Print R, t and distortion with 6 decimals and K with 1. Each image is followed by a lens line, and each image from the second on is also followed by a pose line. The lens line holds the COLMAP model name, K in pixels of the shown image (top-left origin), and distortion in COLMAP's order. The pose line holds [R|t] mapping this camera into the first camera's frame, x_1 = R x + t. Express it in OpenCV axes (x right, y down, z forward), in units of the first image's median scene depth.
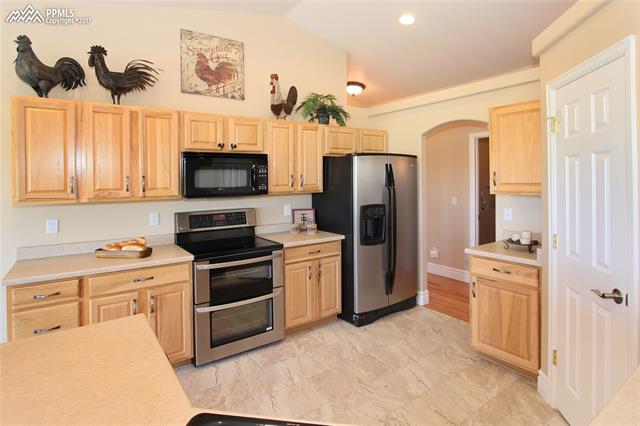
lens RADIAL K [[324.5, 0, 321.2], [0, 324.5, 190.5], [0, 0, 1]] dist [0.003268, 0.000211]
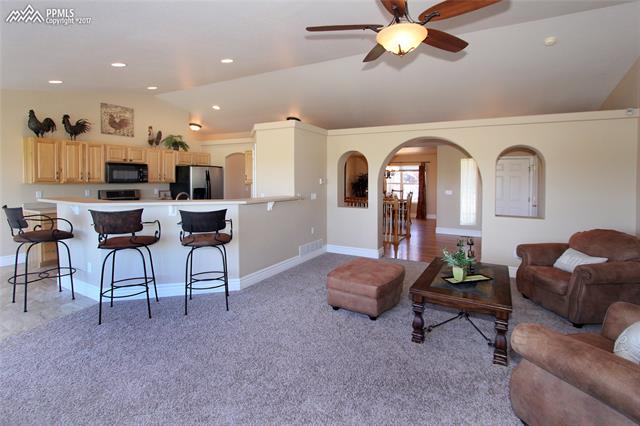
lens RADIAL K [[324.5, 0, 321.2], [0, 324.5, 190.5], [0, 0, 1]] dist [0.003268, 0.000211]
pose [[0.907675, 0.004499, 0.419649, -0.021832], [-0.000245, 0.999948, -0.010192, 0.085483], [-0.419674, 0.009148, 0.907629, -1.448666]]
